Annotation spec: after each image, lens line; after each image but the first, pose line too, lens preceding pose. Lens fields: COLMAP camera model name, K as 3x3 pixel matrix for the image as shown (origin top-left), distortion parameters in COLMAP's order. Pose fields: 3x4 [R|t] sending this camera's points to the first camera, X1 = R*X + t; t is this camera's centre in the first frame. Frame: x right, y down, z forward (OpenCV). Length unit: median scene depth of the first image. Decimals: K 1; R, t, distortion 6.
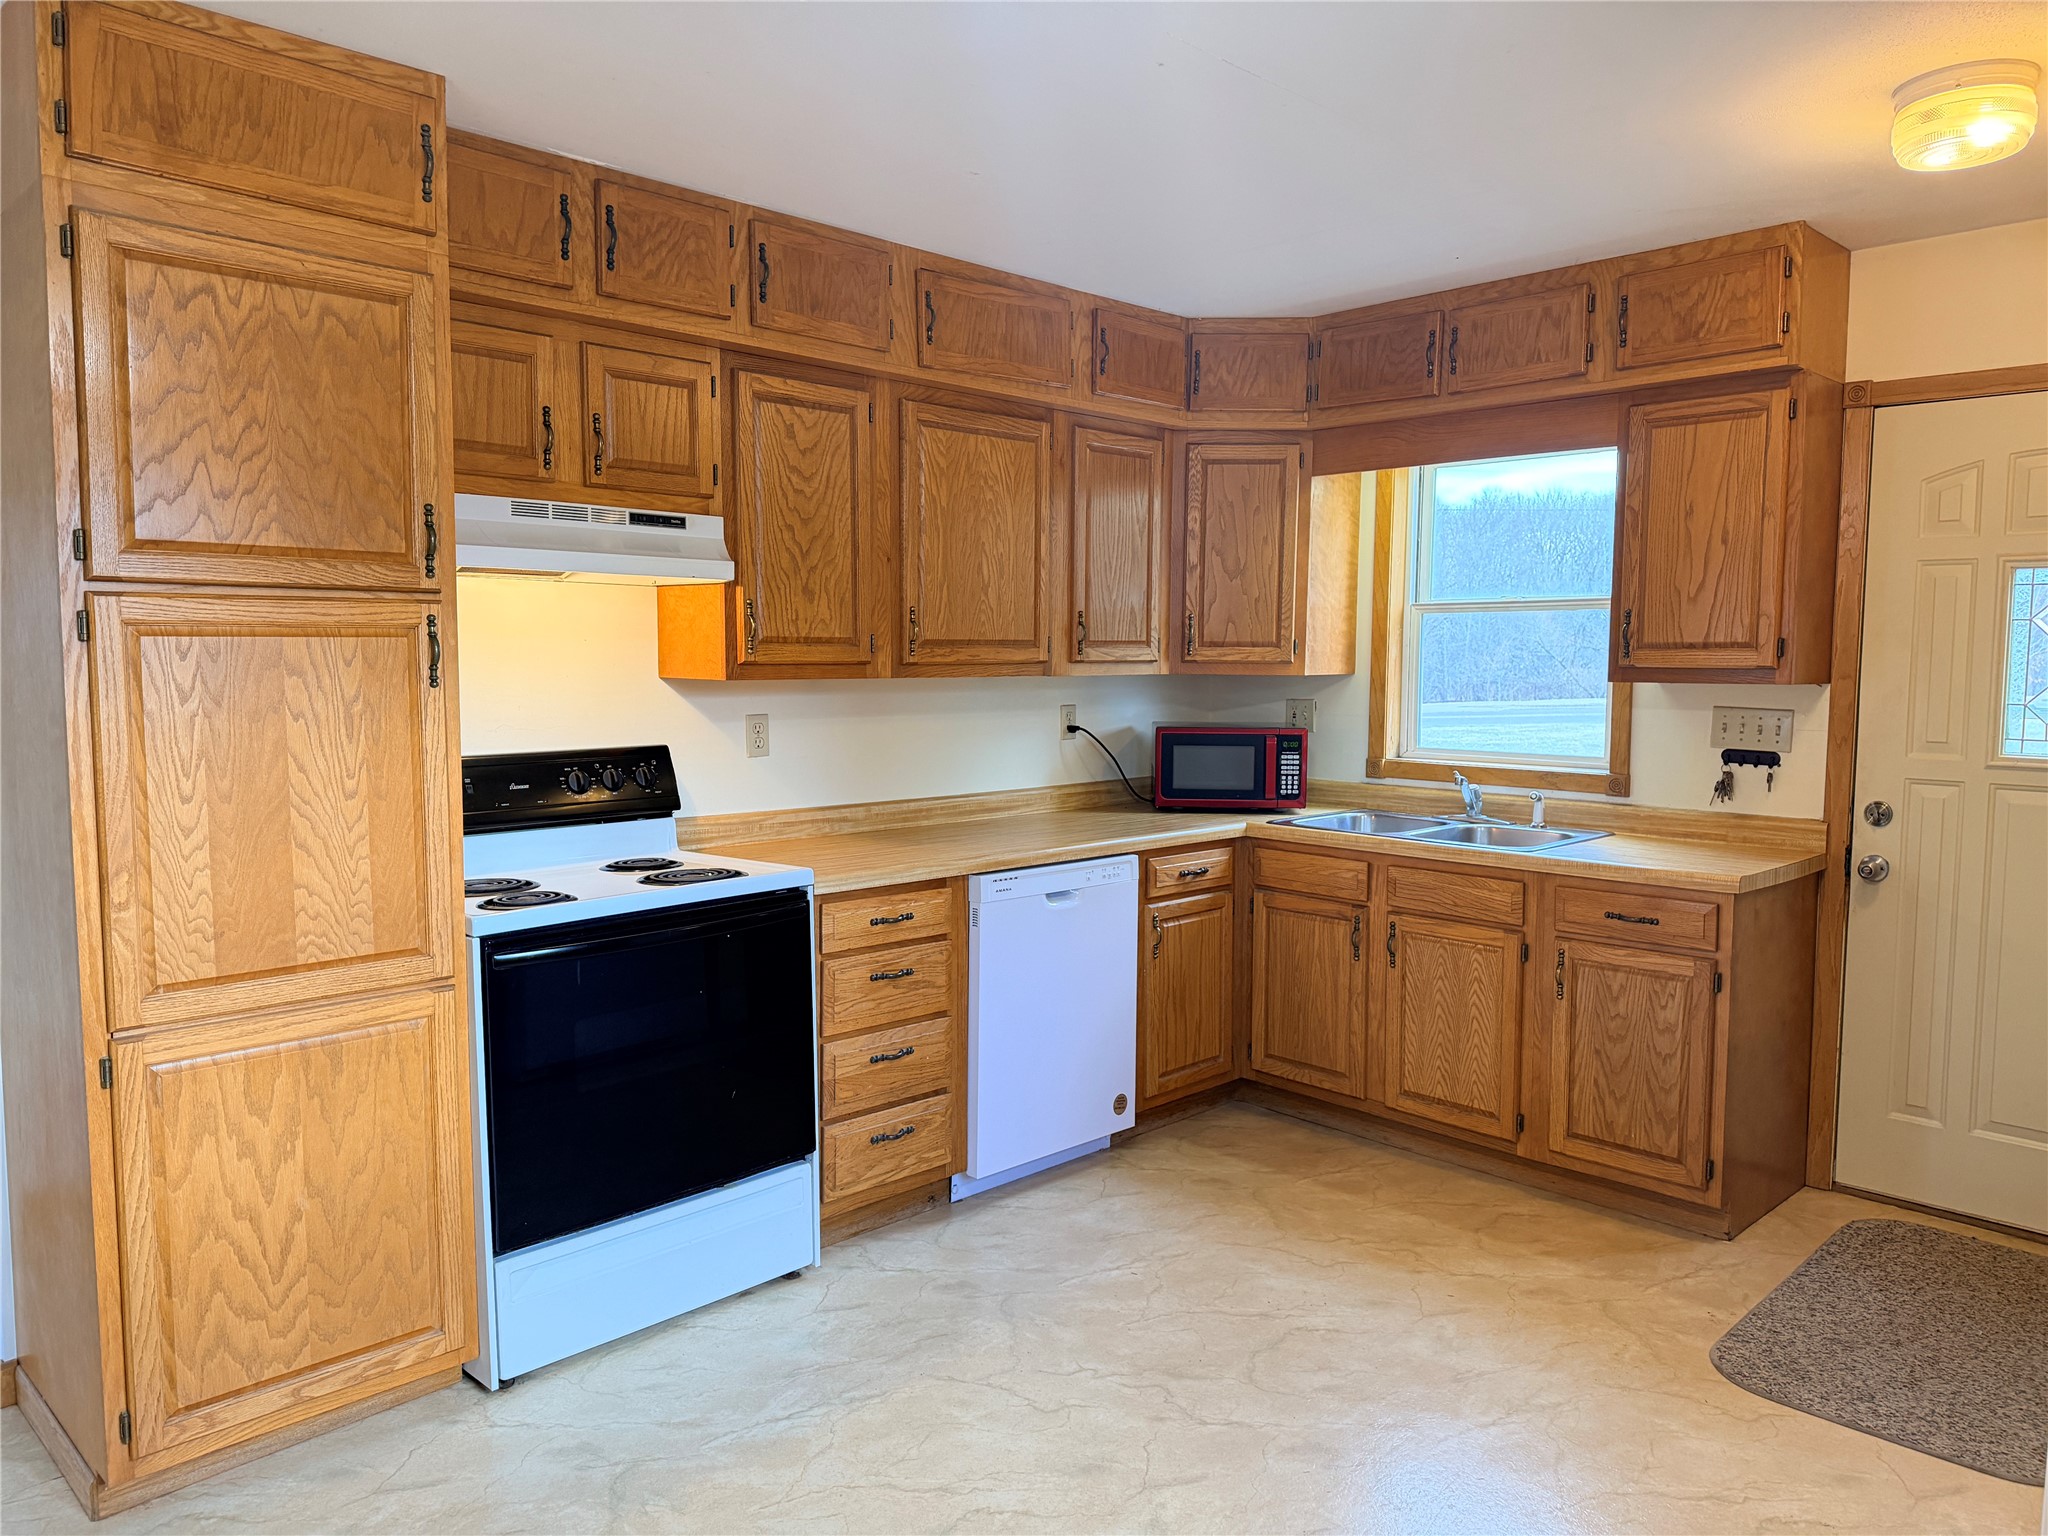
lens RADIAL K [[1423.3, 0, 1031.3], [0, 1423.3, 768.7], [0, 0, 1]] dist [0.139662, -0.200724]
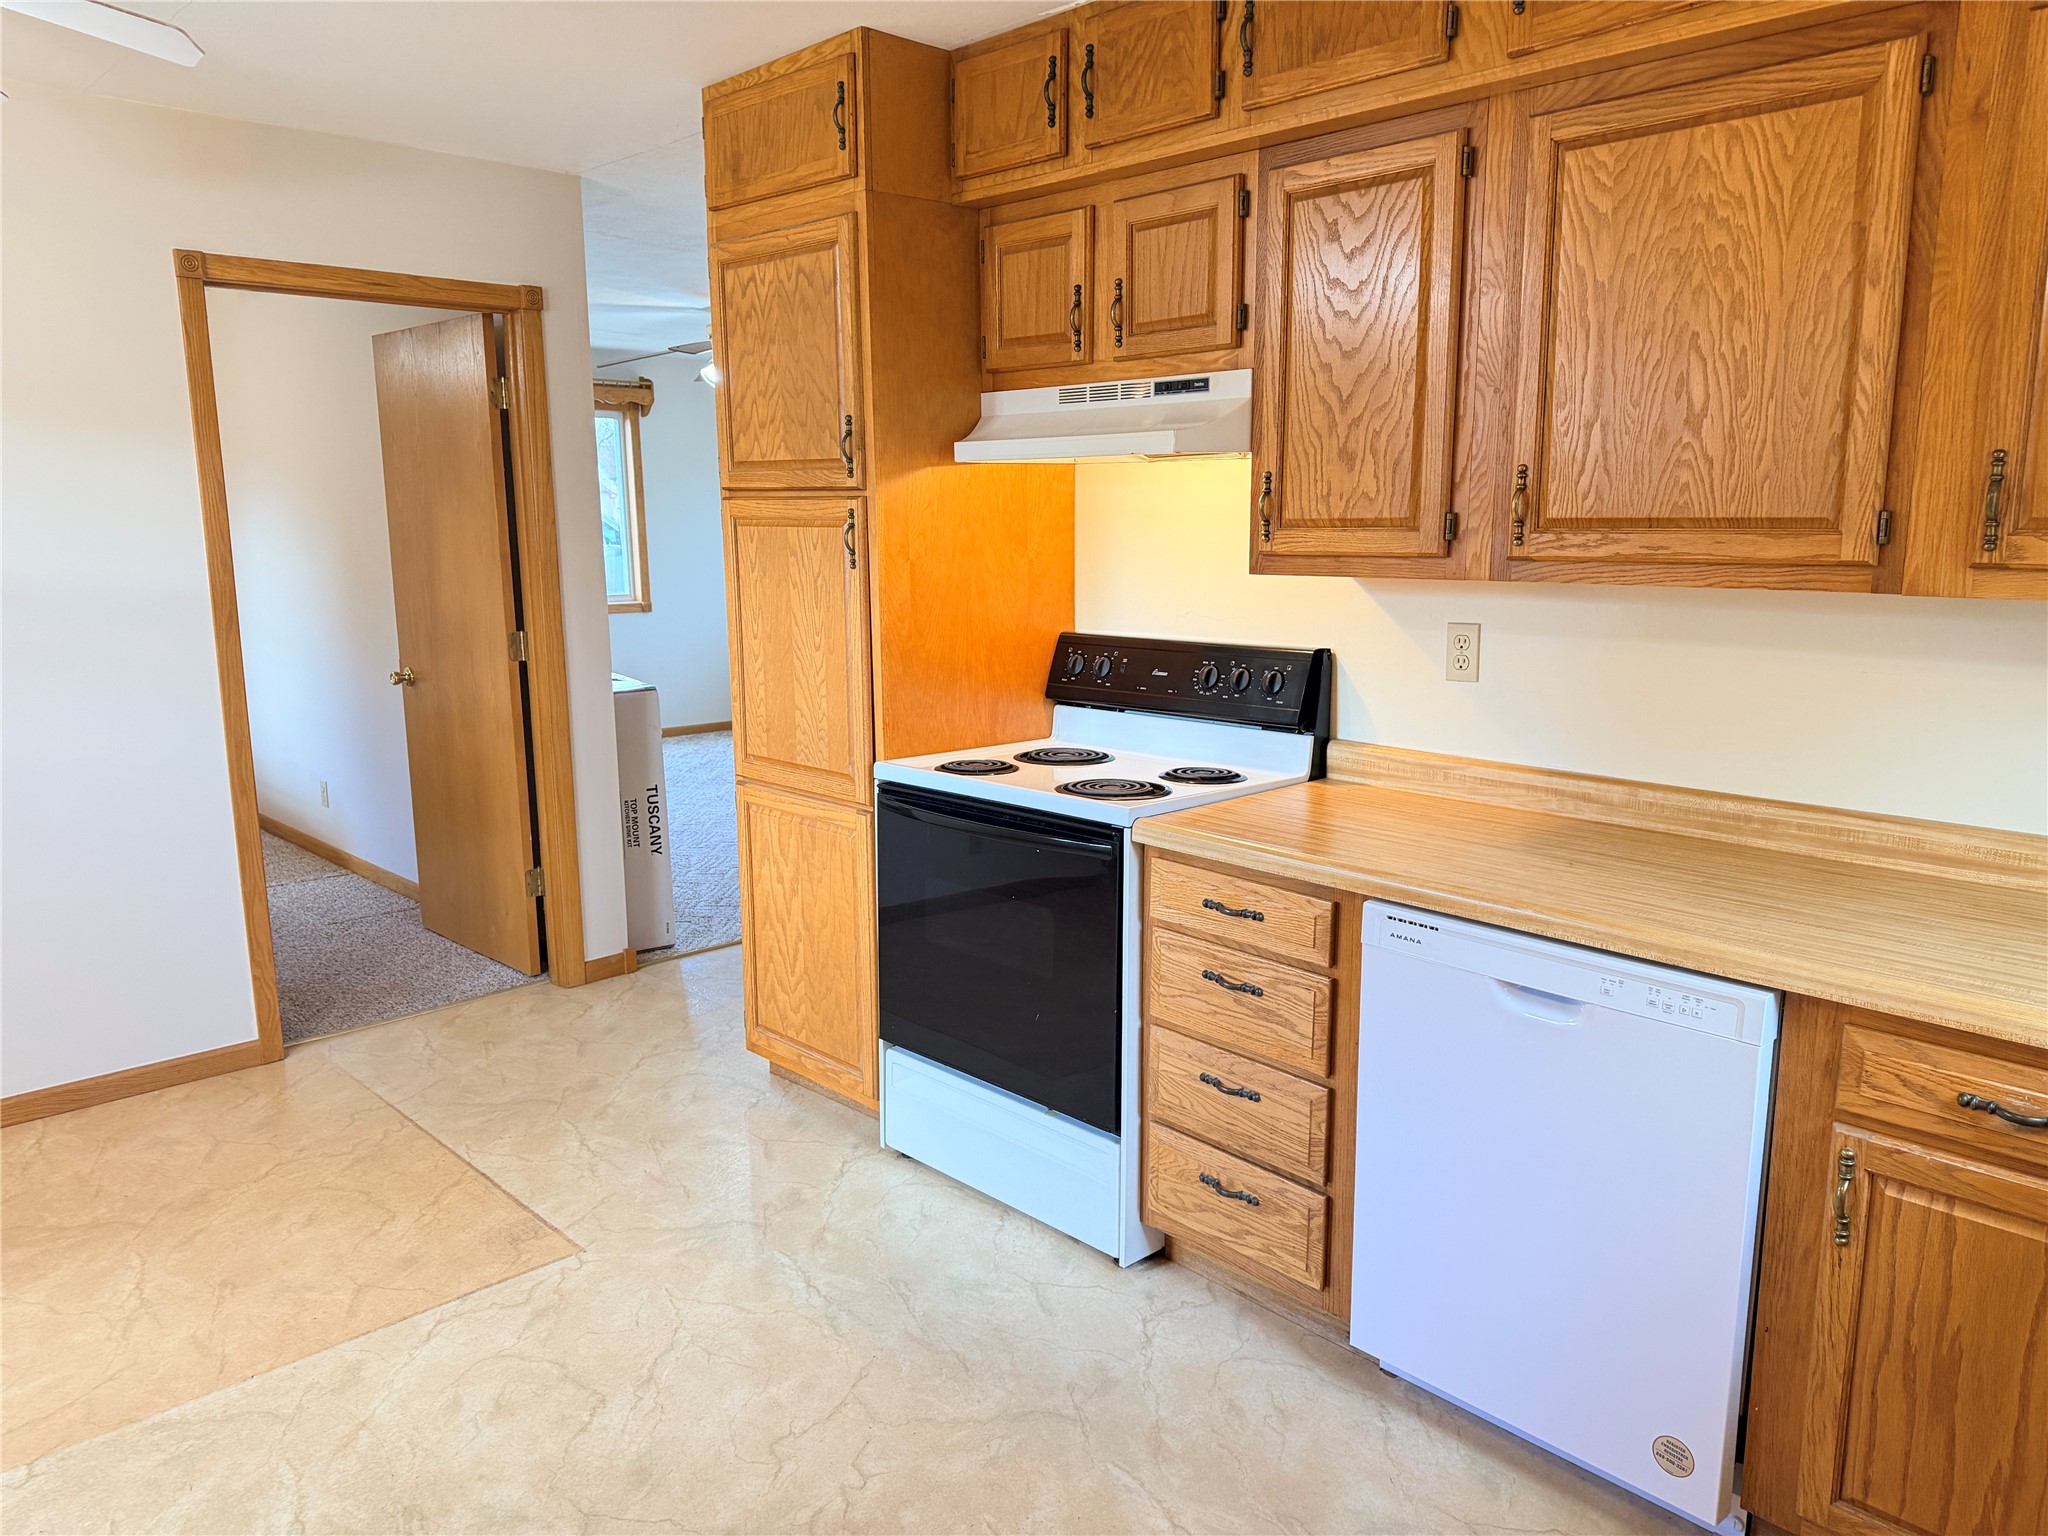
lens RADIAL K [[1429.6, 0, 1020.0], [0, 1429.6, 764.8], [0, 0, 1]] dist [0.148152, -0.240789]
pose [[-0.022619, 0.175735, -0.984178, 0.604107], [-0.075071, 0.981352, 0.176956, -0.088398], [0.996922, 0.077886, -0.009004, 0.866739]]
